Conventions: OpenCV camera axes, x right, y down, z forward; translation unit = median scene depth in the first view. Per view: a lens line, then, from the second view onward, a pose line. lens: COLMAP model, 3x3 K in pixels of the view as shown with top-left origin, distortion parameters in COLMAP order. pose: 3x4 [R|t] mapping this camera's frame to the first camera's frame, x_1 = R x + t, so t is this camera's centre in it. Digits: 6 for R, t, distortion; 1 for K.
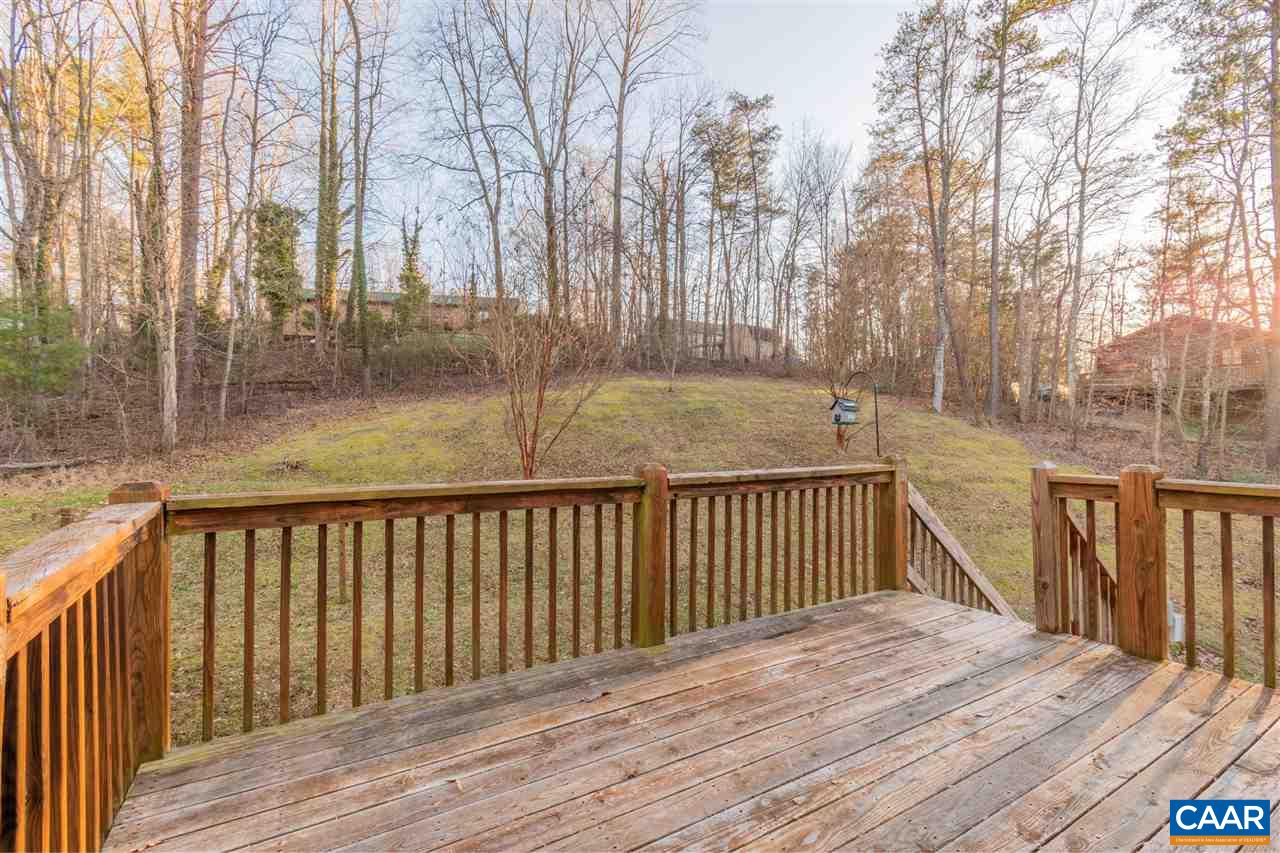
lens RADIAL K [[571.9, 0, 638.1], [0, 571.9, 426.9], [0, 0, 1]] dist [0.008701, -0.004191]
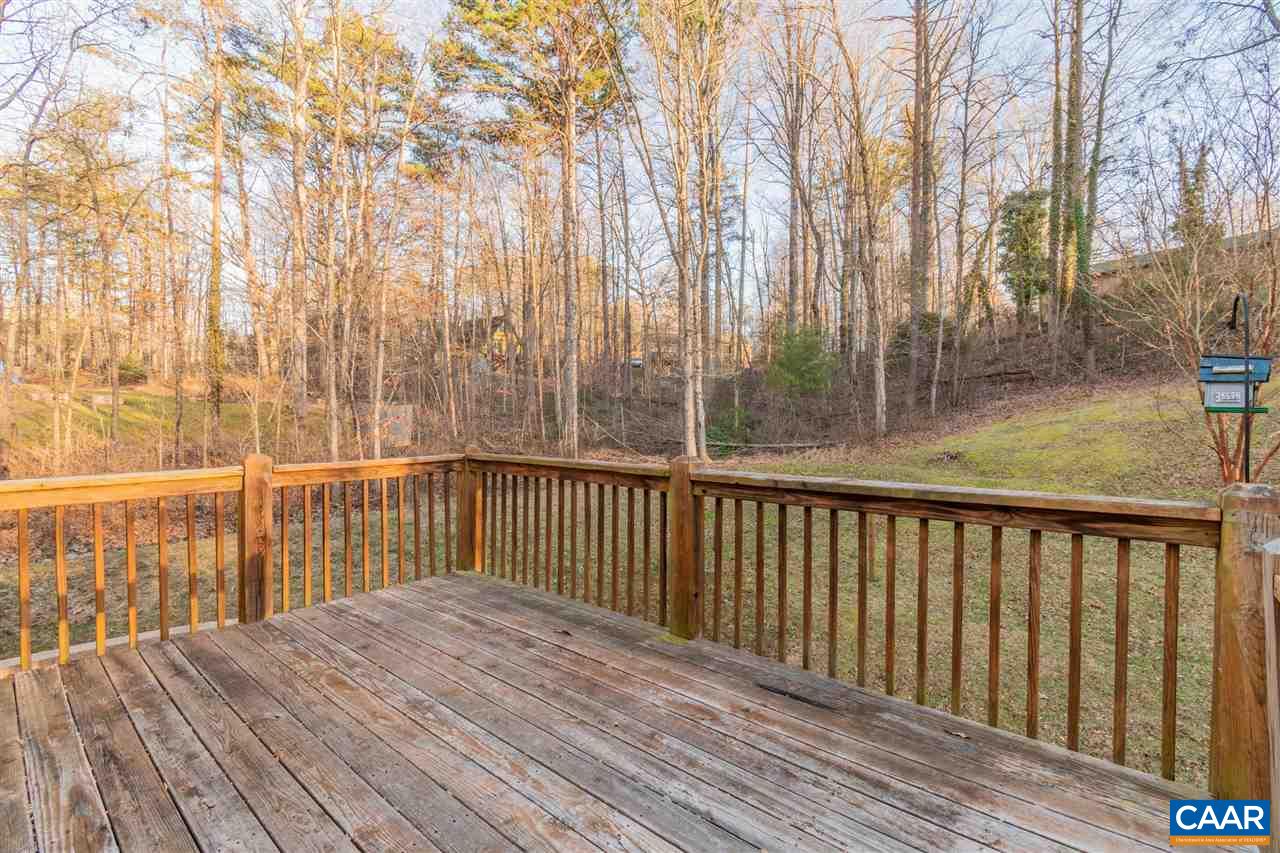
lens RADIAL K [[571.9, 0, 638.9], [0, 571.9, 426.8], [0, 0, 1]] dist [0.008701, -0.004191]
pose [[0.315682, 0.010383, -0.948808, 0.939377], [0.002680, 0.999926, 0.011834, 0.000573], [0.948861, -0.006279, 0.315631, 0.605836]]
